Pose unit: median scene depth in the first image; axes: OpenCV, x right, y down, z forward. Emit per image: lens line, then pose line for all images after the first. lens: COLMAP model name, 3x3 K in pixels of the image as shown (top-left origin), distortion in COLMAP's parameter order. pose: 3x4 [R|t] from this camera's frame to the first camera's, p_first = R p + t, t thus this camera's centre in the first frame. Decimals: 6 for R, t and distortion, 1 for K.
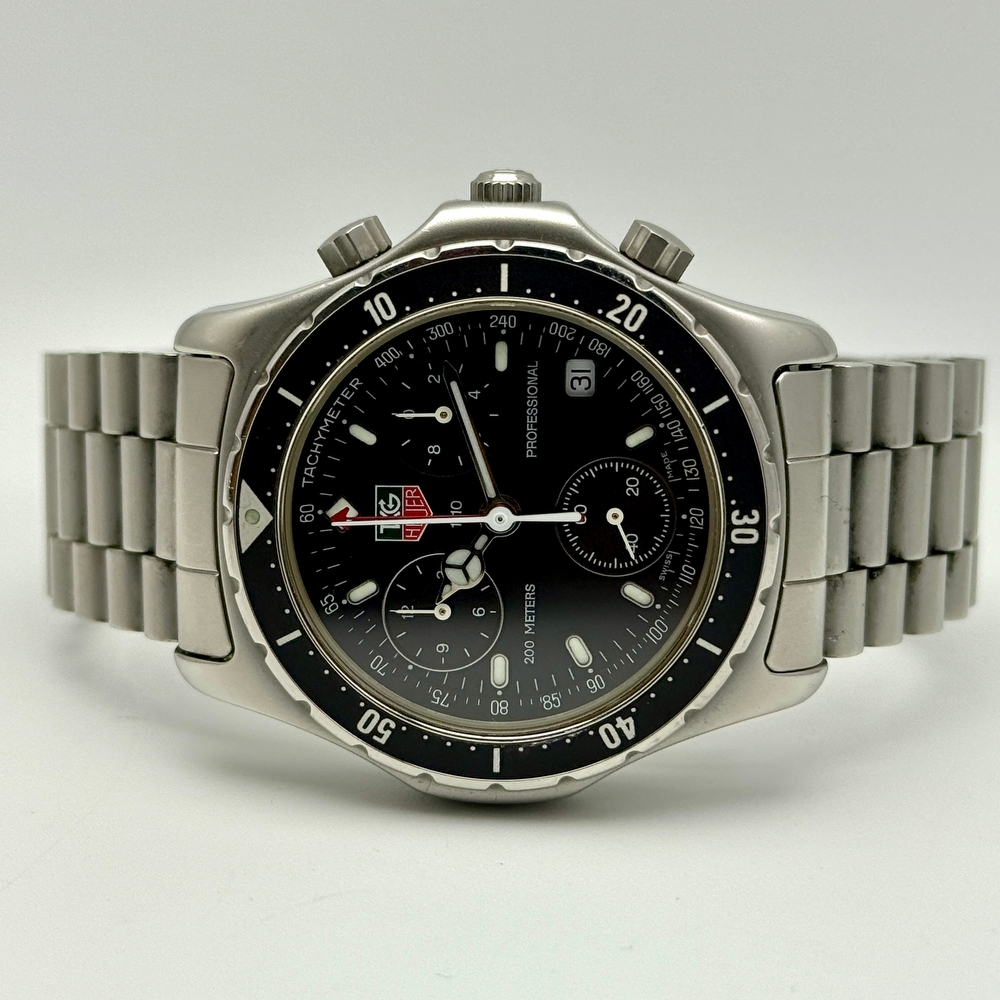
lens RADIAL K [[2778.8, 0, 498.2], [0, 2778.8, 458.5], [0, 0, 1]] dist [0.073226, -0.272245]
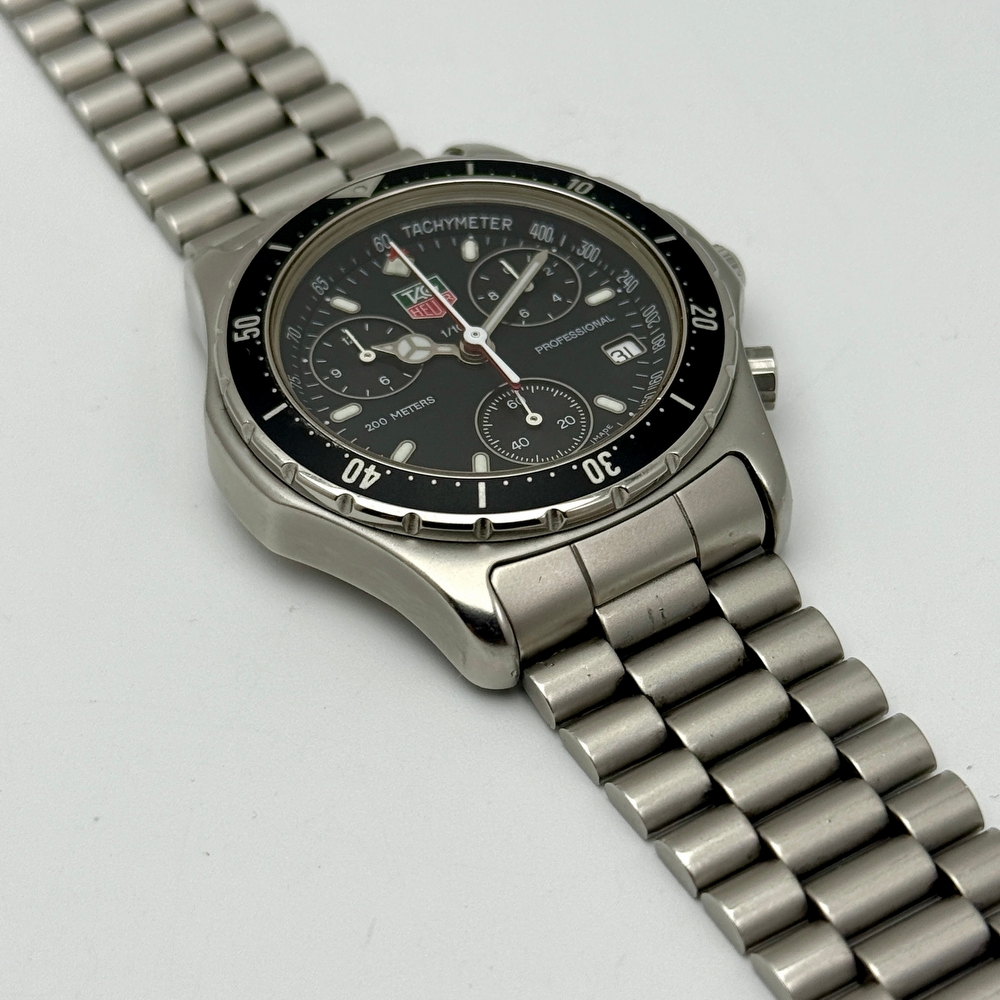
lens RADIAL K [[2778.8, 0, 498.2], [0, 2778.8, 458.5], [0, 0, 1]] dist [0.073226, -0.272245]
pose [[0.540053, 0.644705, -0.541016, 0.610174], [-0.832169, 0.312920, -0.457794, 0.515282], [-0.125848, 0.697450, 0.705497, 0.278614]]
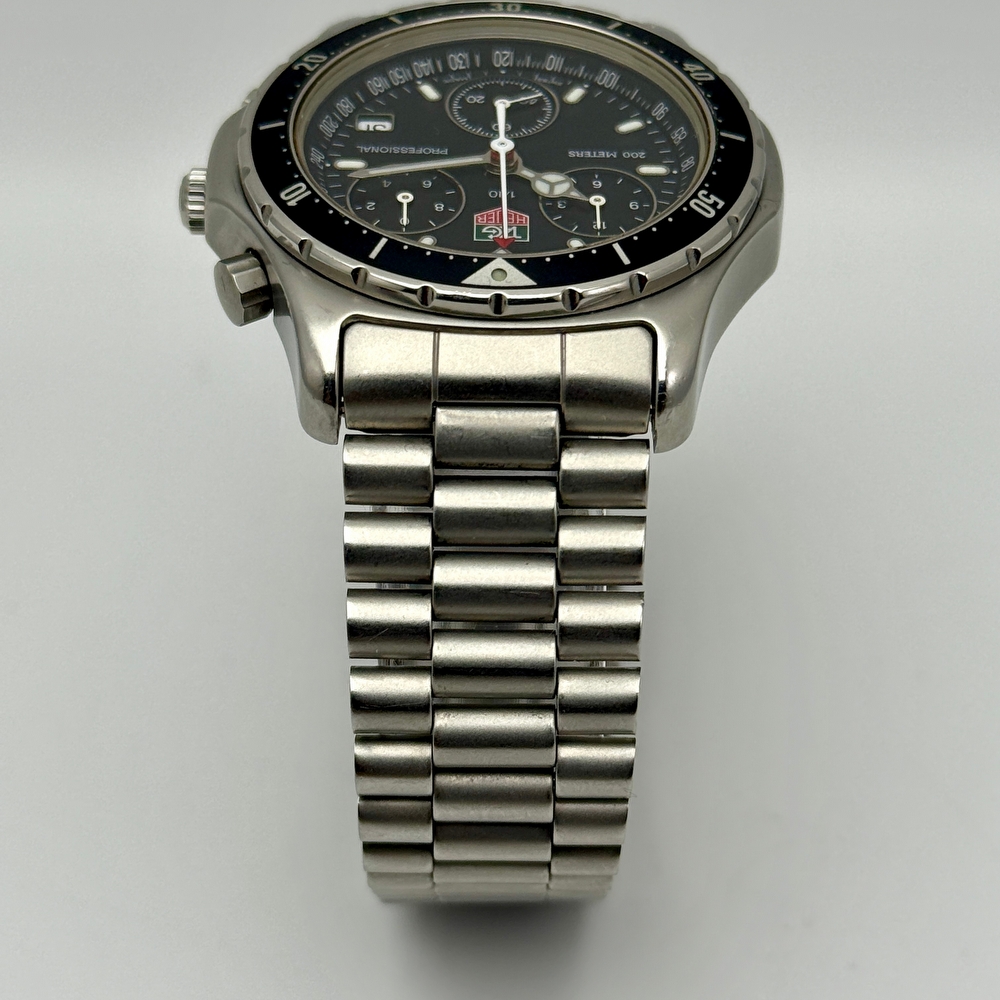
lens RADIAL K [[2915.0, 0, 500.0], [0, 2915.0, 500.0], [0, 0, 1]] dist [-0.313971, -1.425711]
pose [[-0.002006, -0.652401, 0.757872, -0.917603], [0.993307, -0.088825, -0.073834, 0.089845], [0.115487, 0.752651, 0.648212, 0.386130]]
